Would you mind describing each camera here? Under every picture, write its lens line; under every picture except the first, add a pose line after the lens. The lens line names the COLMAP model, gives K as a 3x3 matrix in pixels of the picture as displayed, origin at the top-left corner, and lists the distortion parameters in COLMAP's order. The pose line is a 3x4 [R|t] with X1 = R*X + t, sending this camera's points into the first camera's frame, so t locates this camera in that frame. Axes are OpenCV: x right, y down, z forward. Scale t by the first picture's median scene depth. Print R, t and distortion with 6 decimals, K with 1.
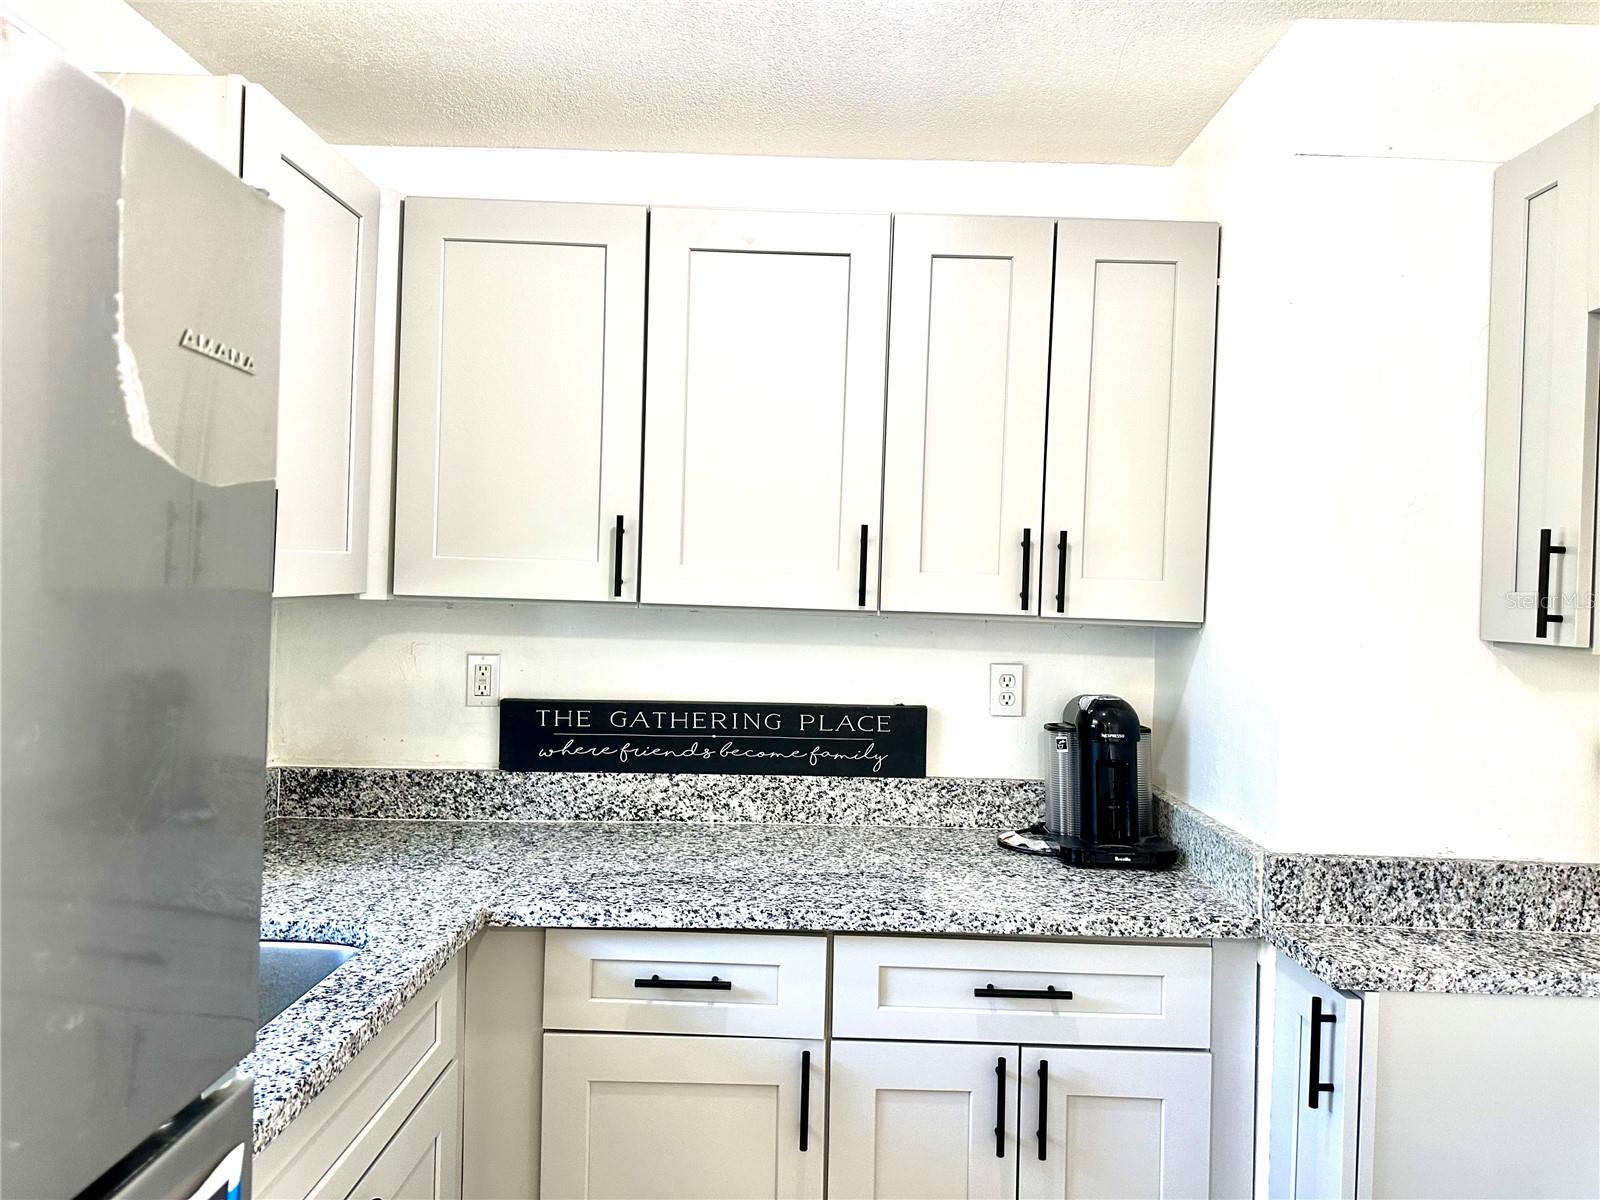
lens RADIAL K [[1115.6, 0, 812.0], [0, 1115.6, 586.3], [0, 0, 1]] dist [0.120984, -0.176248]
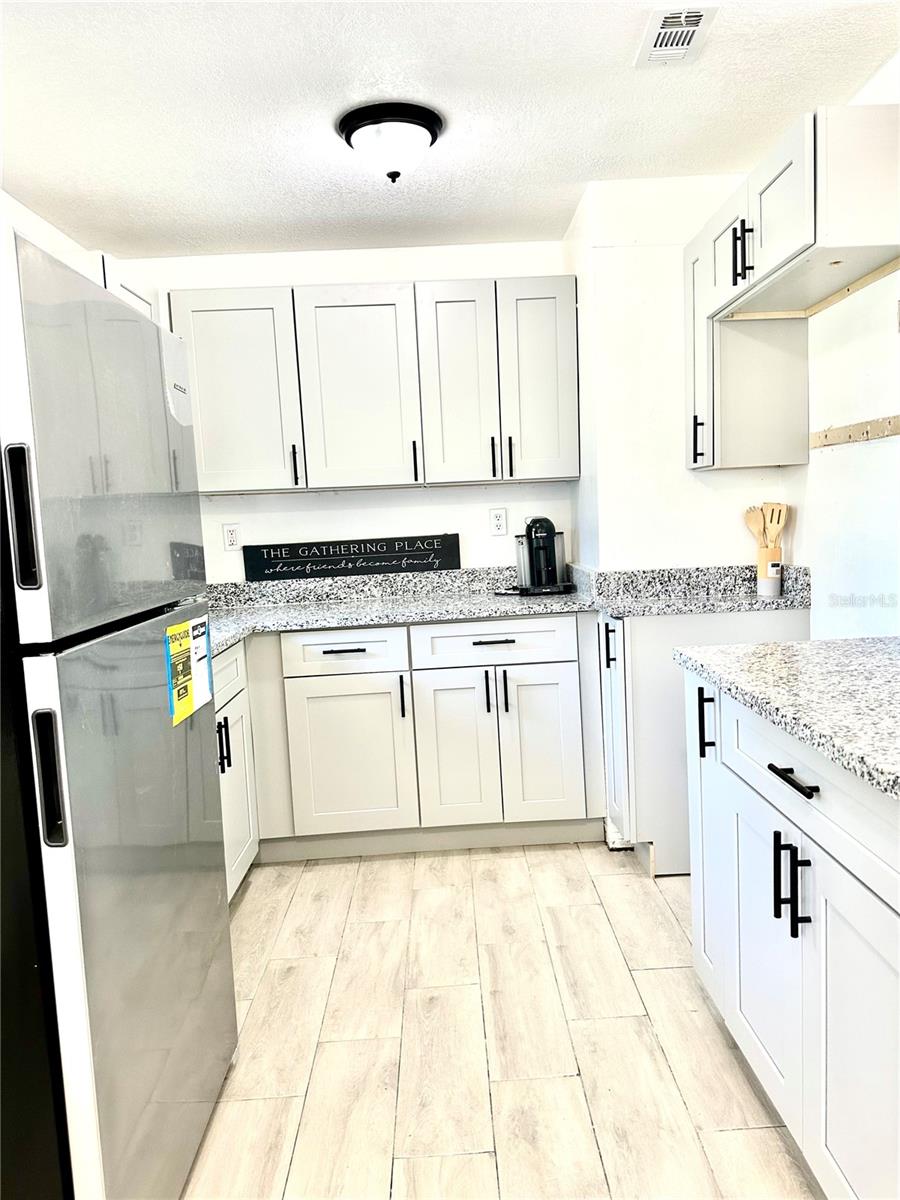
lens RADIAL K [[836.3, 0, 464.8], [0, 836.3, 600.5], [0, 0, 1]] dist [0.123892, -0.183618]
pose [[0.996598, -0.080172, 0.019117, 0.084282], [0.077683, 0.991205, 0.107135, 0.074824], [-0.027538, -0.105286, 0.994061, -0.545705]]
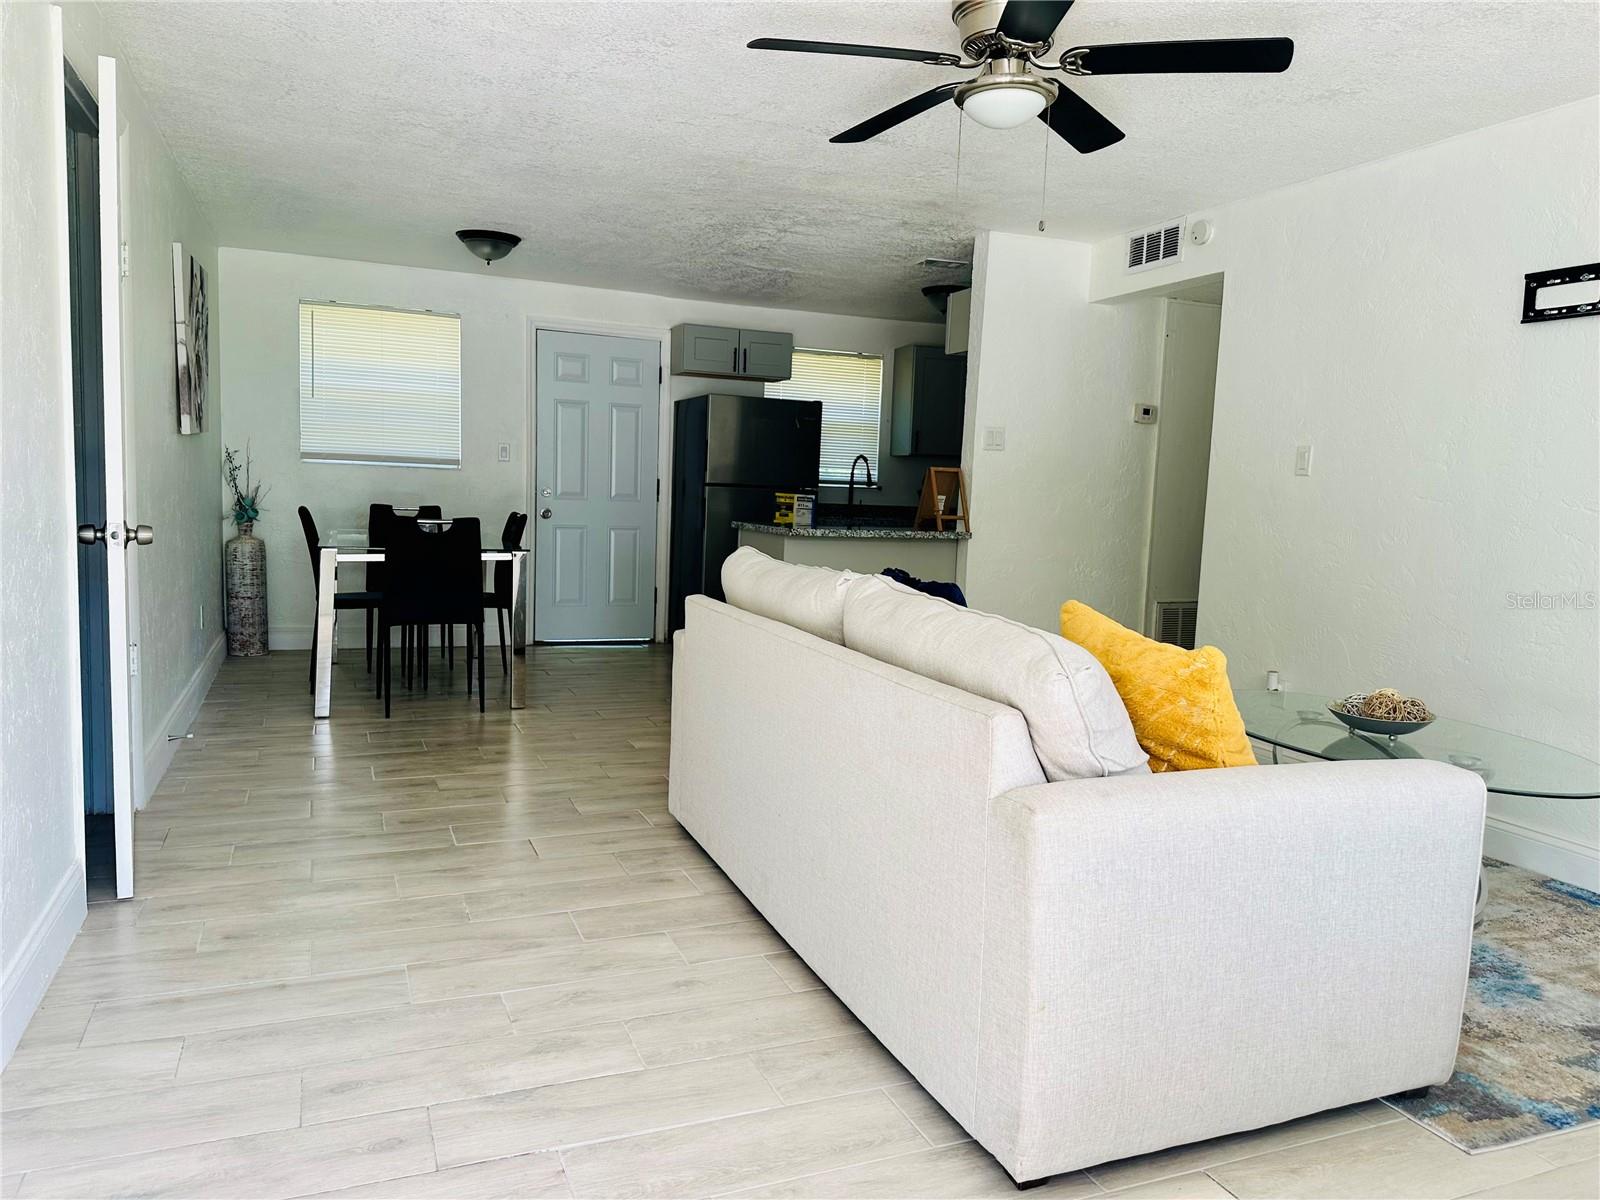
lens RADIAL K [[1115.1, 0, 790.6], [0, 1115.1, 607.5], [0, 0, 1]] dist [0.123892, -0.183618]
pose [[0.375566, 0.079990, -0.923337, 2.898893], [-0.026269, 0.996787, 0.075668, 0.243970], [0.926423, -0.004163, 0.376460, -0.993225]]
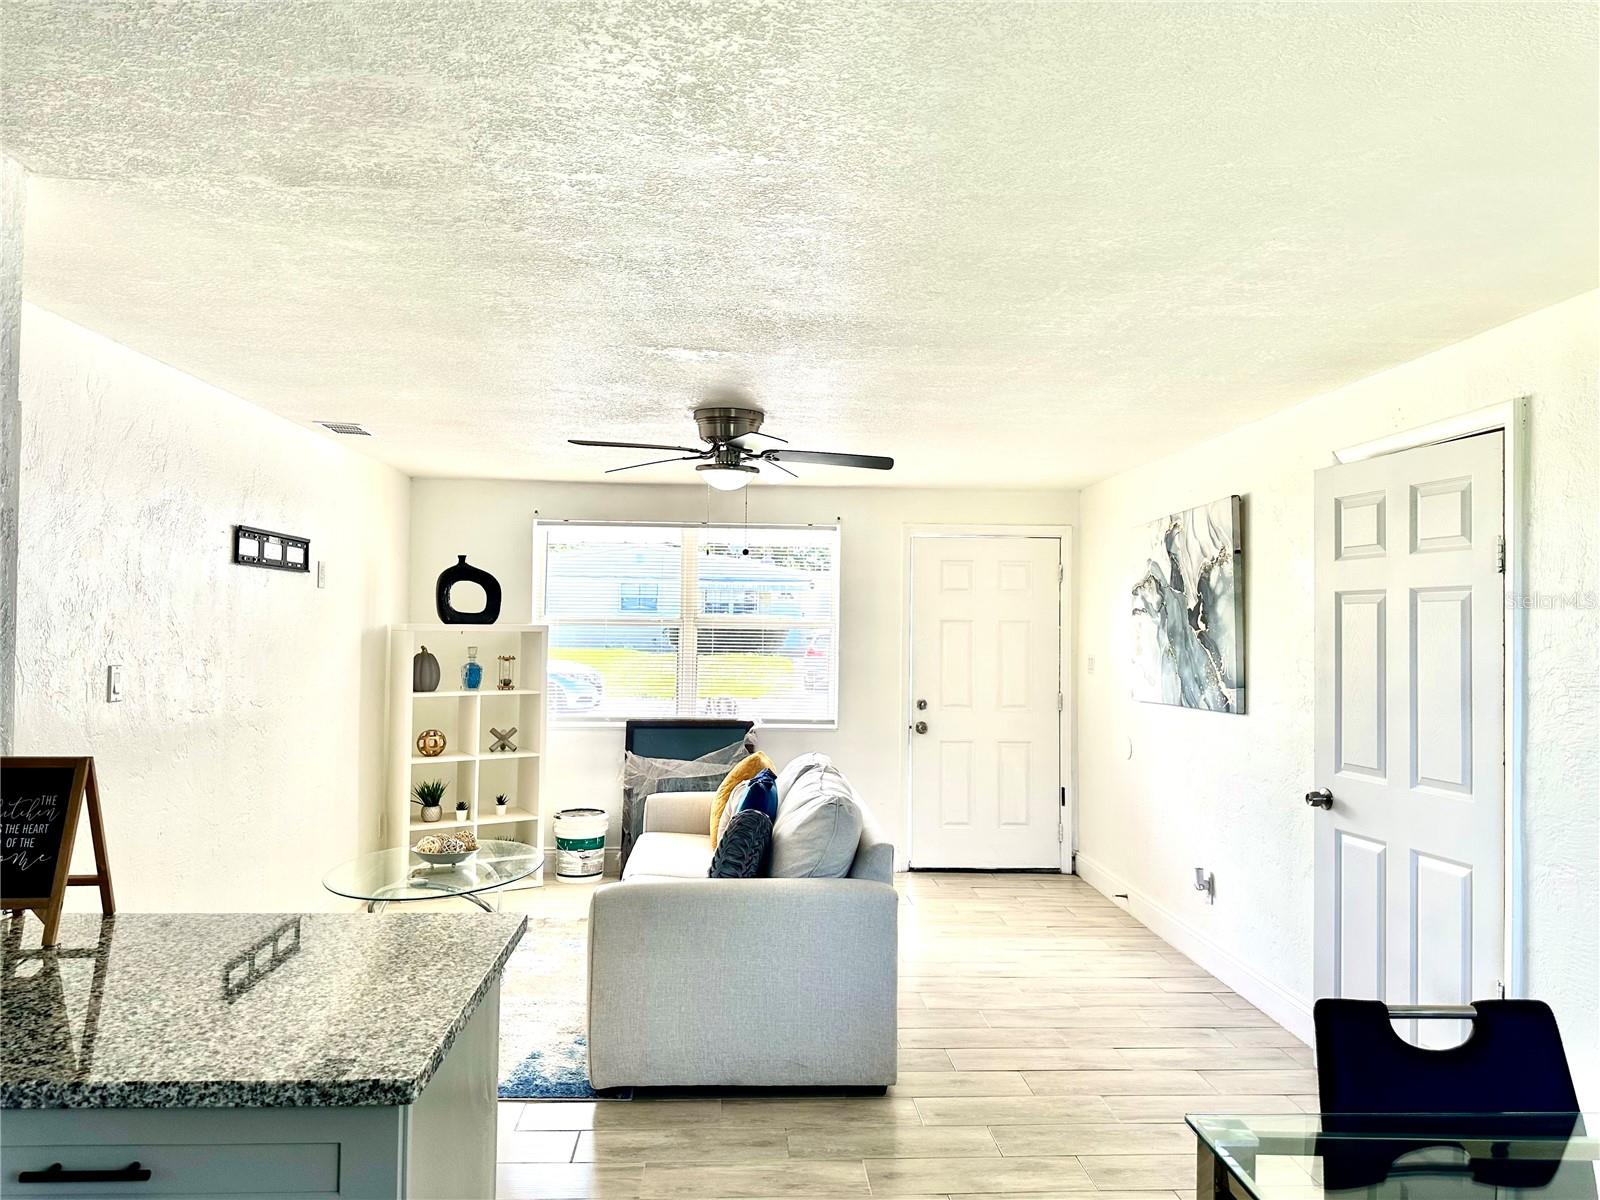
lens RADIAL K [[1115.1, 0, 790.6], [0, 1115.1, 607.5], [0, 0, 1]] dist [0.123892, -0.183618]
pose [[-0.045880, -0.019082, 0.998765, -0.328918], [-0.015564, 0.999710, 0.018385, -0.043935], [-0.998826, -0.014701, -0.046164, -0.288697]]
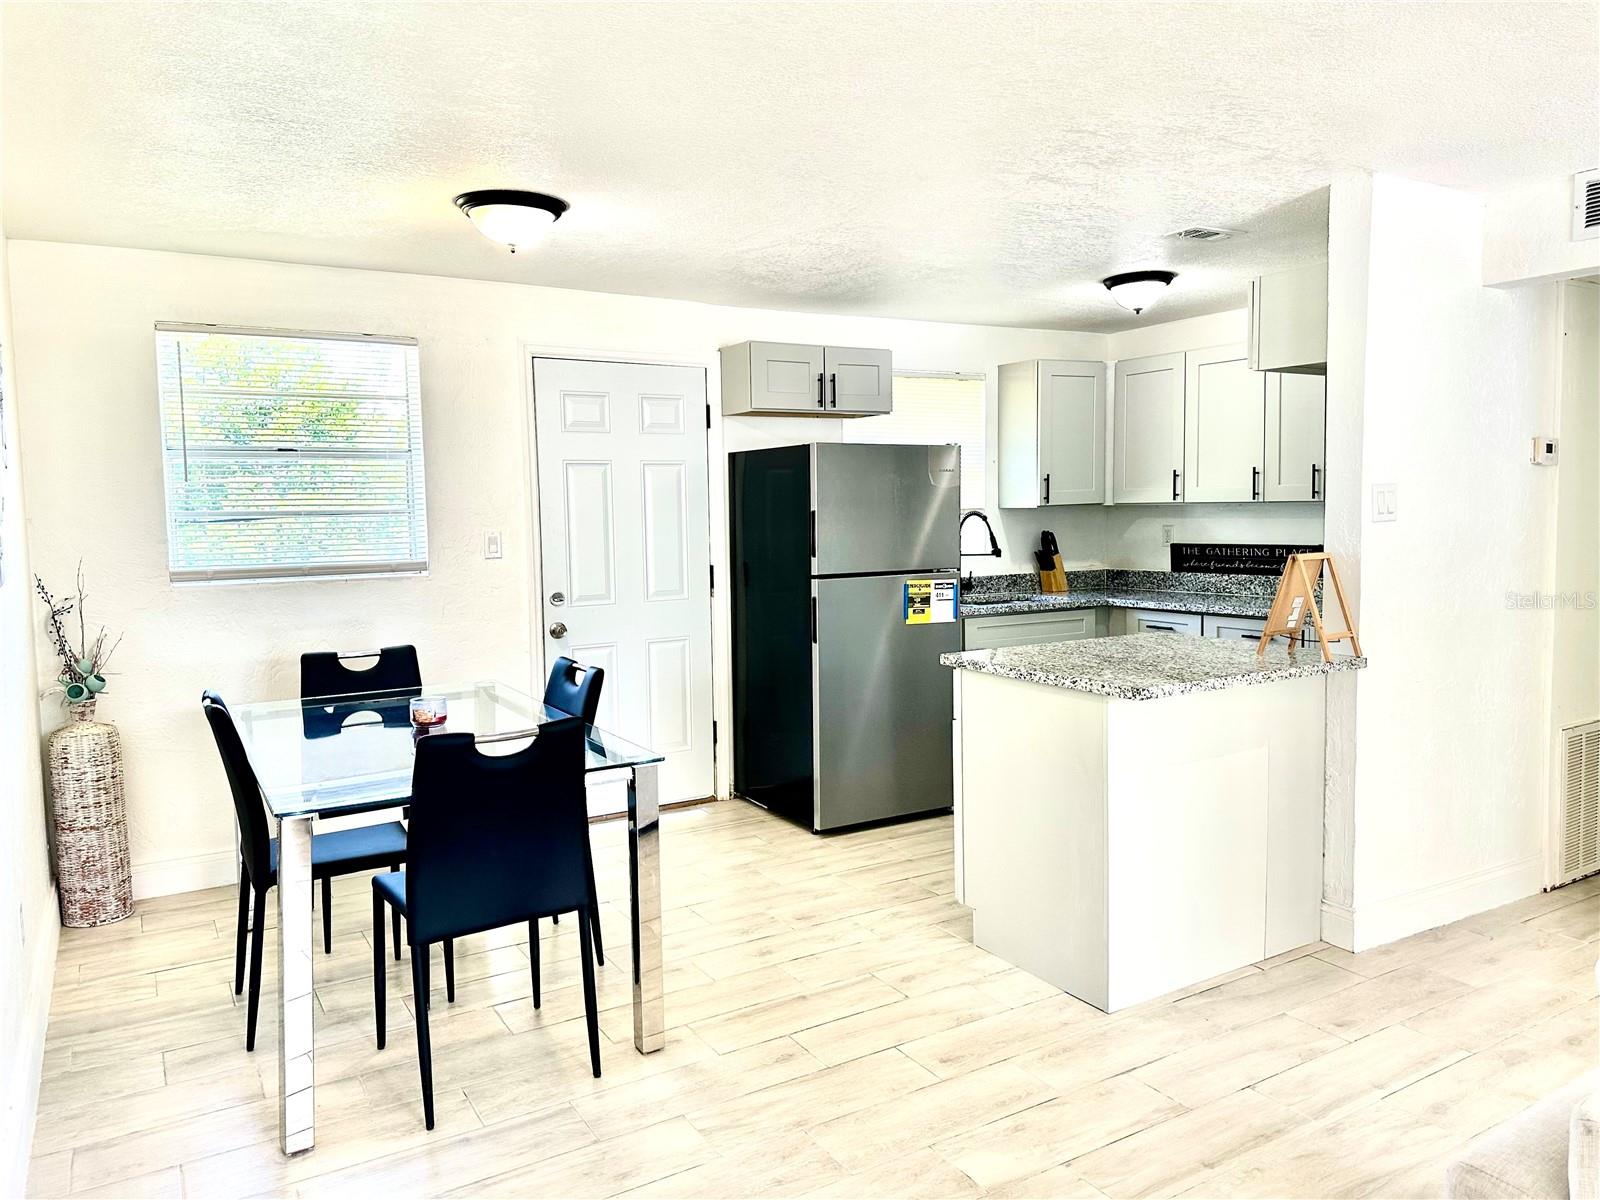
lens RADIAL K [[1121.0, 0, 789.7], [0, 1121.0, 582.1], [0, 0, 1]] dist [0.127749, -0.188868]
pose [[0.504032, 0.020857, -0.863433, 1.654663], [0.031241, 0.998614, 0.042360, 0.058635], [0.863120, -0.048326, 0.502682, -1.131440]]
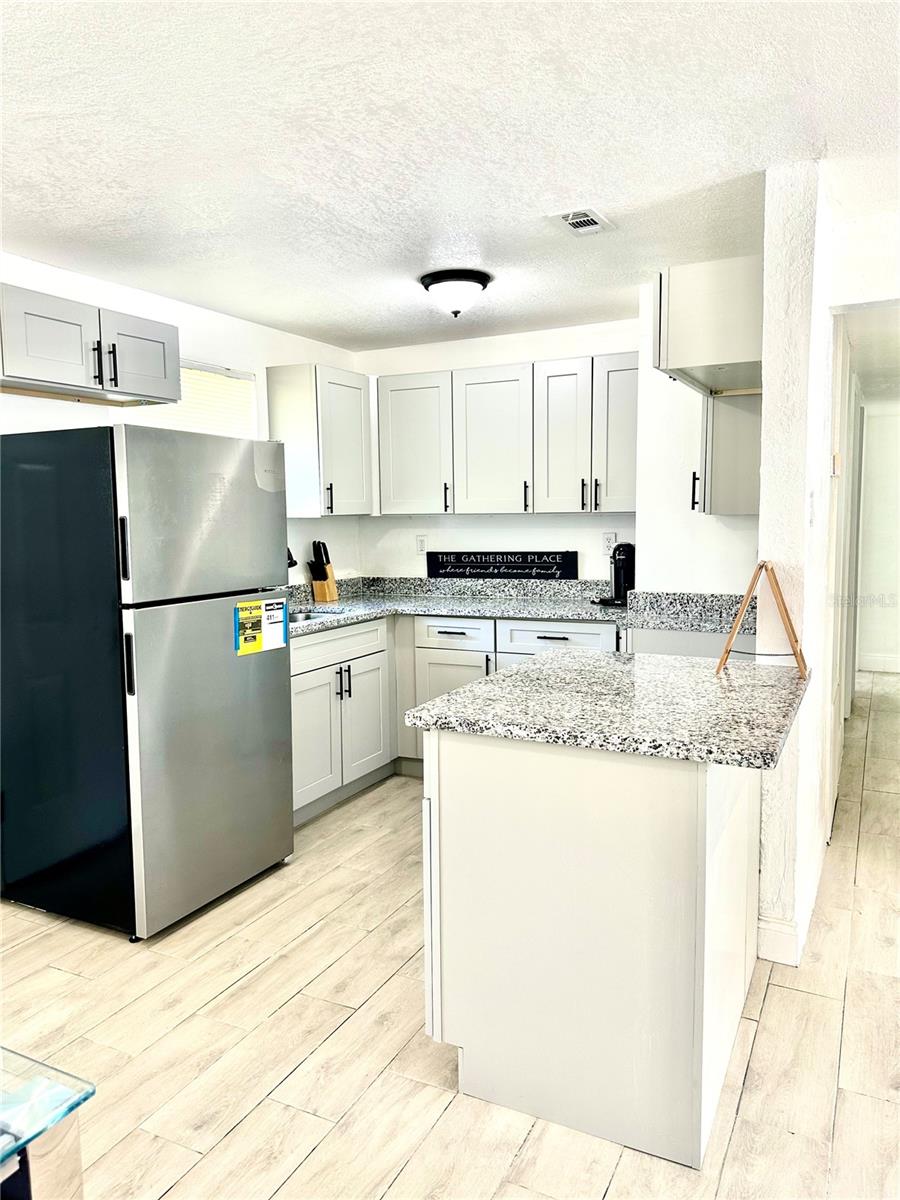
lens RADIAL K [[836.7, 0, 461.6], [0, 836.7, 591.7], [0, 0, 1]] dist [0.120984, -0.176248]
pose [[0.894734, 0.000189, -0.446599, 0.789628], [0.039436, 0.996060, 0.079429, 0.043122], [0.444855, -0.088680, 0.891202, -0.876385]]
